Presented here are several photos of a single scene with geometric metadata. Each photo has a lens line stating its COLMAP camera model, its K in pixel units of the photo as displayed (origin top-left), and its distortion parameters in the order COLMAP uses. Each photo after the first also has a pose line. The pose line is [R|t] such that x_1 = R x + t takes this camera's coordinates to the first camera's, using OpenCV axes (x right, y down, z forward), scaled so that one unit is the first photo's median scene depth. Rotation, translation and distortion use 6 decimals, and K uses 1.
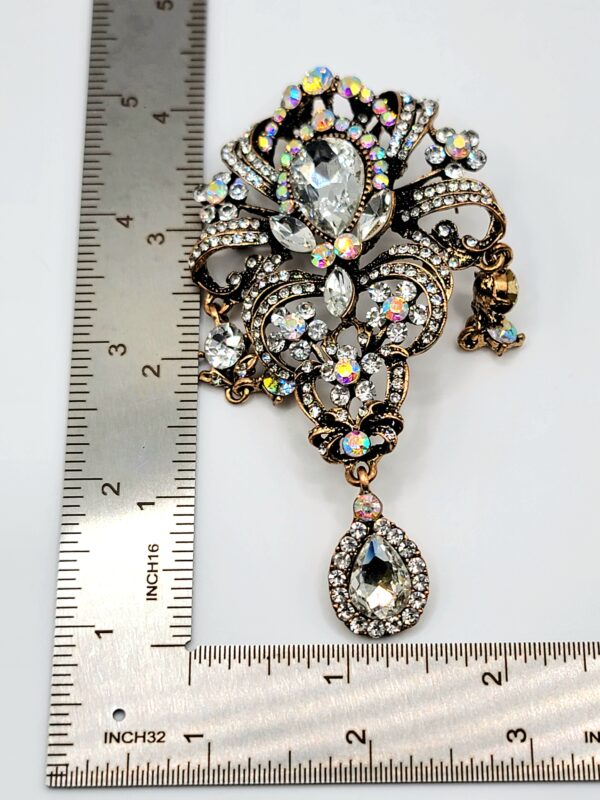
lens RADIAL K [[1677.8, 0, 300.0], [0, 1677.8, 400.0], [0, 0, 1]] dist [0.013131, -0.634556]
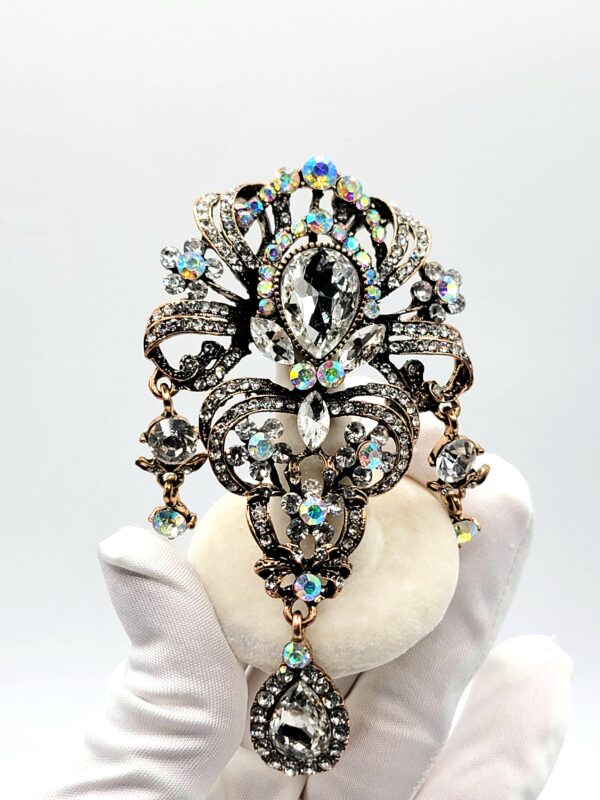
lens RADIAL K [[1677.8, 0, 300.0], [0, 1677.8, 400.0], [0, 0, 1]] dist [0.013131, -0.634556]
pose [[0.872235, 0.174374, 0.456946, -0.419362], [-0.263959, 0.954369, 0.139661, -0.204891], [-0.411742, -0.242432, 0.878462, 0.159600]]
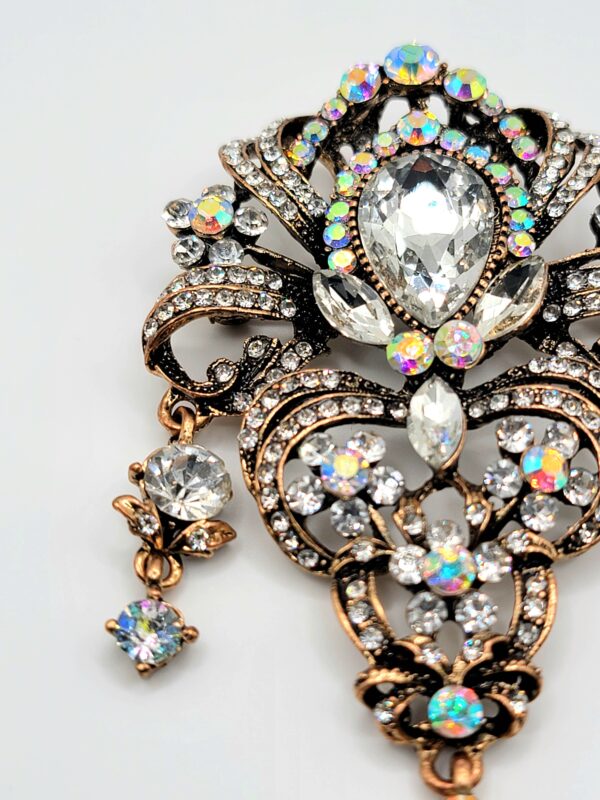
lens RADIAL K [[1677.8, 0, 300.0], [0, 1677.8, 400.0], [0, 0, 1]] dist [0.013131, -0.634556]
pose [[0.964631, 0.173394, 0.198550, -0.126338], [-0.145957, 0.978541, -0.145446, 0.013625], [-0.219509, 0.111322, 0.969238, 0.477752]]
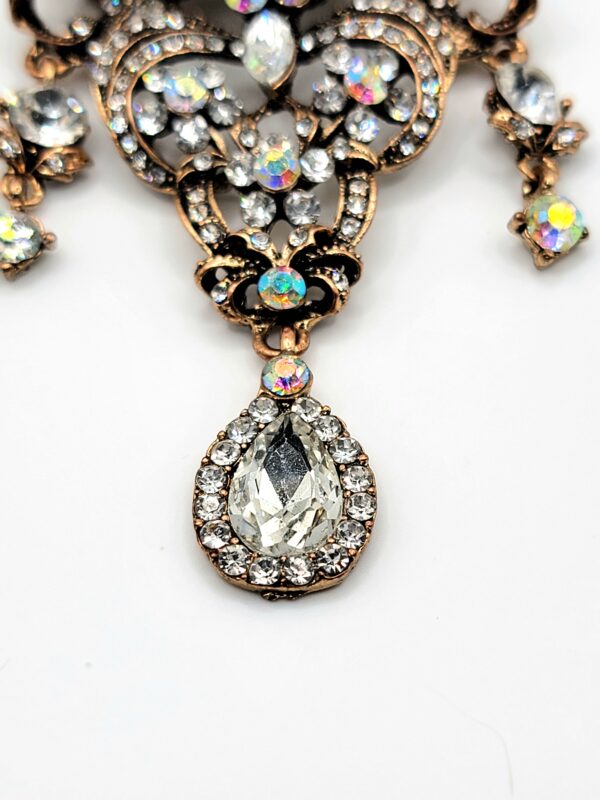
lens RADIAL K [[1677.8, 0, 300.0], [0, 1677.8, 400.0], [0, 0, 1]] dist [0.013131, -0.634556]
pose [[0.966350, 0.143486, 0.213493, -0.075168], [-0.120796, 0.985896, -0.115837, 0.124889], [-0.227102, 0.086150, 0.970053, 0.421836]]
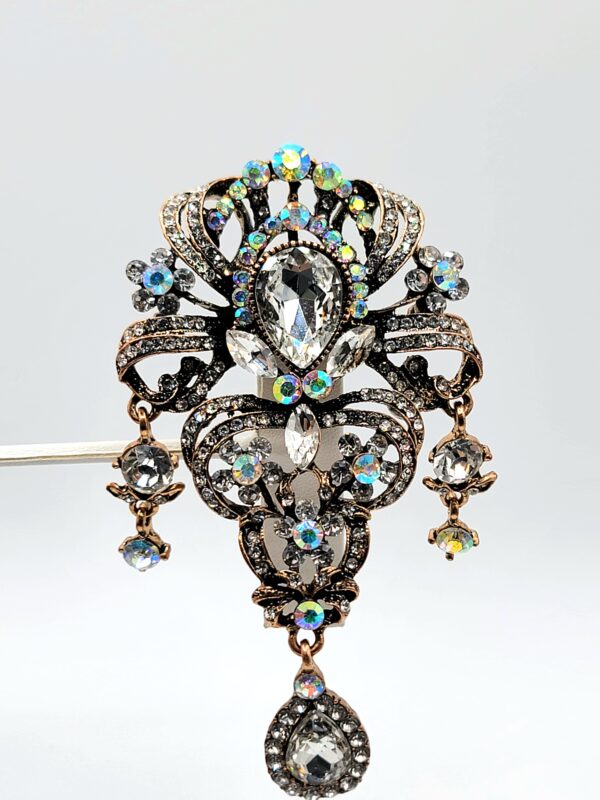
lens RADIAL K [[1677.8, 0, 300.0], [0, 1677.8, 400.0], [0, 0, 1]] dist [0.013131, -0.634556]
pose [[0.937944, 0.064098, 0.340812, -0.278608], [-0.158618, 0.953238, 0.257250, -0.306992], [-0.308385, -0.295345, 0.904251, 0.199541]]
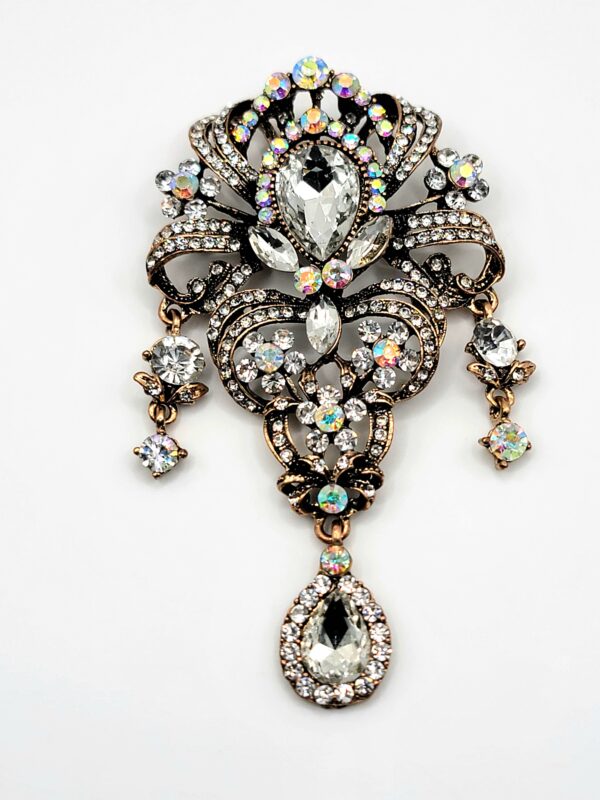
lens RADIAL K [[1677.8, 0, 300.0], [0, 1677.8, 400.0], [0, 0, 1]] dist [0.013131, -0.634556]
pose [[0.973173, 0.088163, 0.212512, -0.175996], [-0.114240, 0.986924, 0.113712, -0.124088], [-0.199708, -0.134939, 0.970519, 0.114988]]
